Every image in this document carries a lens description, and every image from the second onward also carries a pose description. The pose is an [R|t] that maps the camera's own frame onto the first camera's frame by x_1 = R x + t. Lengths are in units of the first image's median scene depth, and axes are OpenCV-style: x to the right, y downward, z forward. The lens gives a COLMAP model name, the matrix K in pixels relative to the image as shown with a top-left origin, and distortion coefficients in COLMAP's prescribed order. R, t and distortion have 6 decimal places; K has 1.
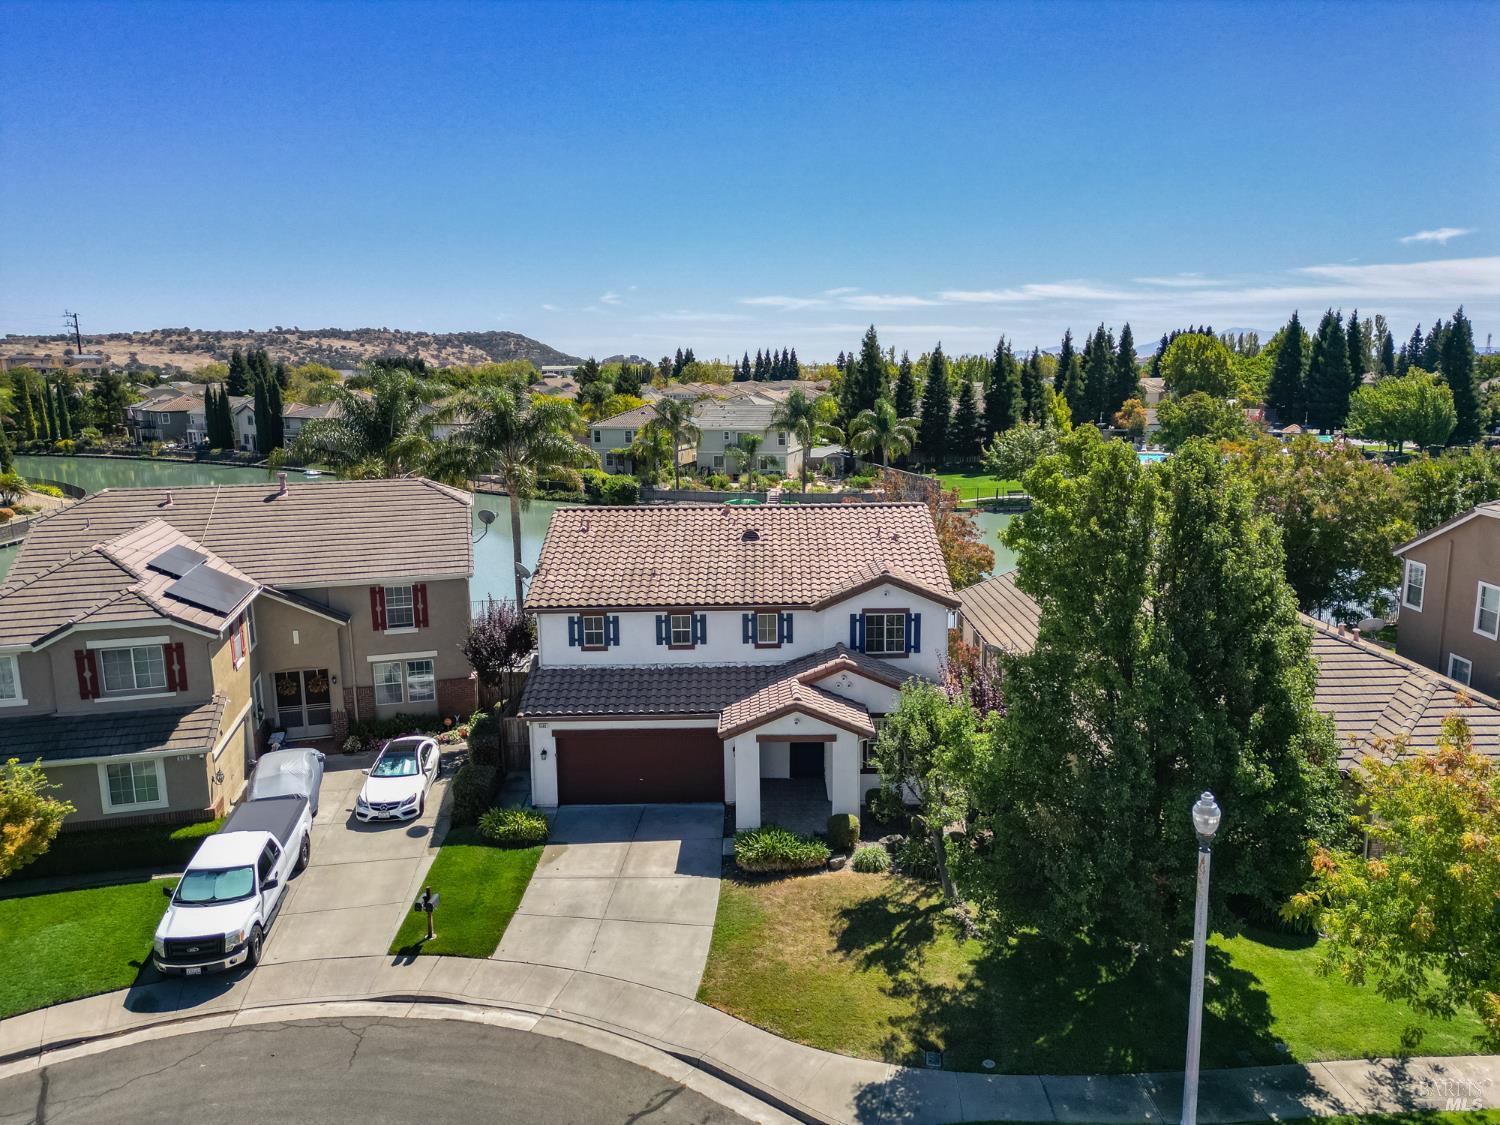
lens RADIAL K [[1048.8, 0, 746.3], [0, 1048.8, 566.1], [0, 0, 1]] dist [0.084466, -0.093355]
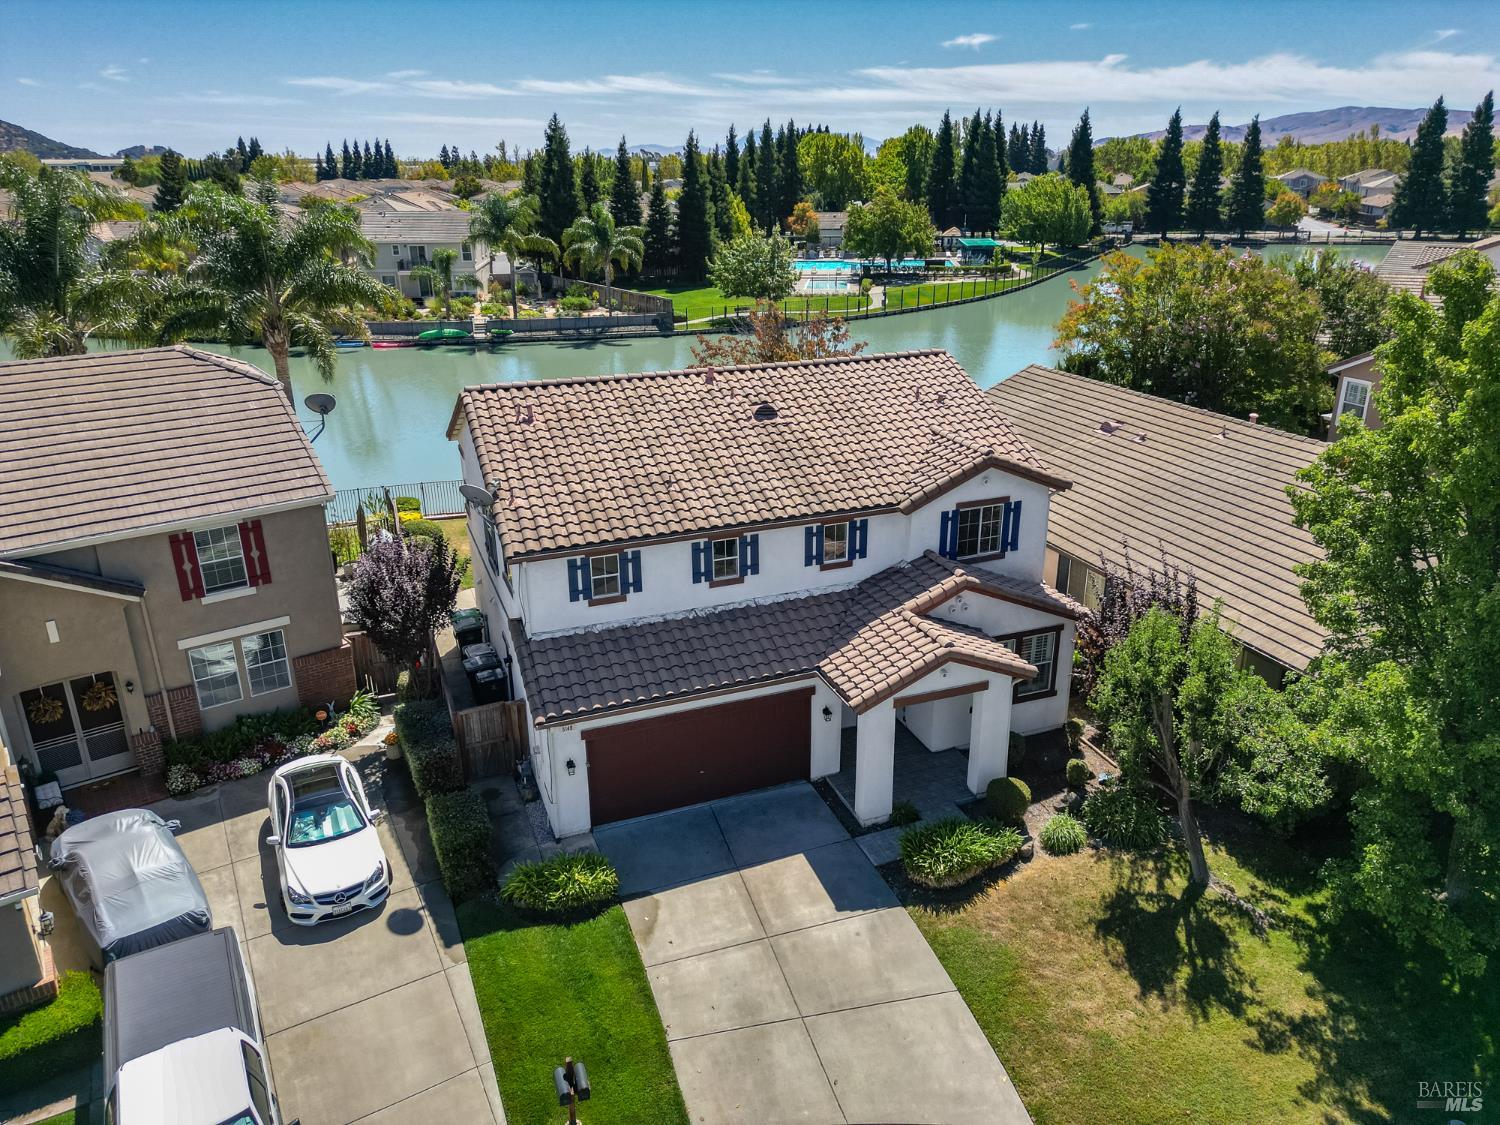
lens RADIAL K [[1048.8, 0, 746.3], [0, 1048.8, 566.1], [0, 0, 1]] dist [0.084466, -0.093355]
pose [[0.931707, -0.125805, 0.340728, -0.290914], [0.064680, 0.980573, 0.185186, -0.064415], [-0.357406, -0.150501, 0.921743, 0.339644]]
